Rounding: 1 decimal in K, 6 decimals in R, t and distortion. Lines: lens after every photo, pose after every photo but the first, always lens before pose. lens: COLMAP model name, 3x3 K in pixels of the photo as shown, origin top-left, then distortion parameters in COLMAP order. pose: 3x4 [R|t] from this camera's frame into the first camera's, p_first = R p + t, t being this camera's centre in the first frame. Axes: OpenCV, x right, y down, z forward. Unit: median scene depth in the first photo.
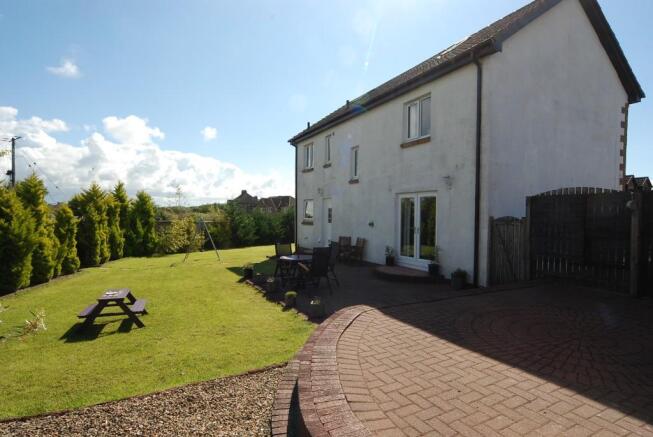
lens RADIAL K [[349.7, 0, 328.1], [0, 349.7, 219.5], [0, 0, 1]] dist [-0.008121, 0.000695]
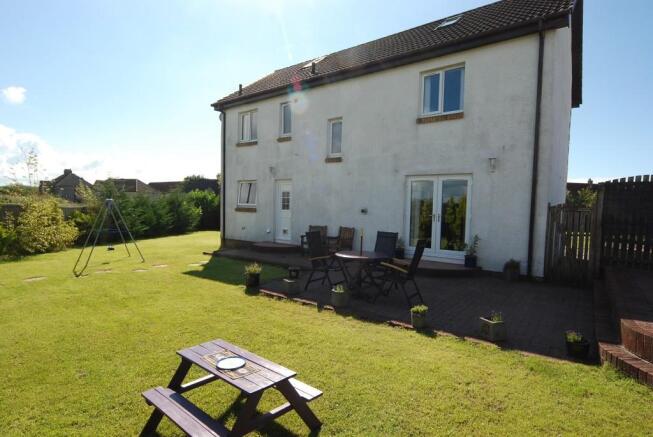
lens RADIAL K [[349.7, 0, 327.7], [0, 349.7, 221.6], [0, 0, 1]] dist [-0.008121, 0.000695]
pose [[0.908126, -0.002917, 0.418687, -0.298935], [-0.012042, 0.999380, 0.033082, 0.011580], [-0.418524, -0.035085, 0.907528, 0.249968]]
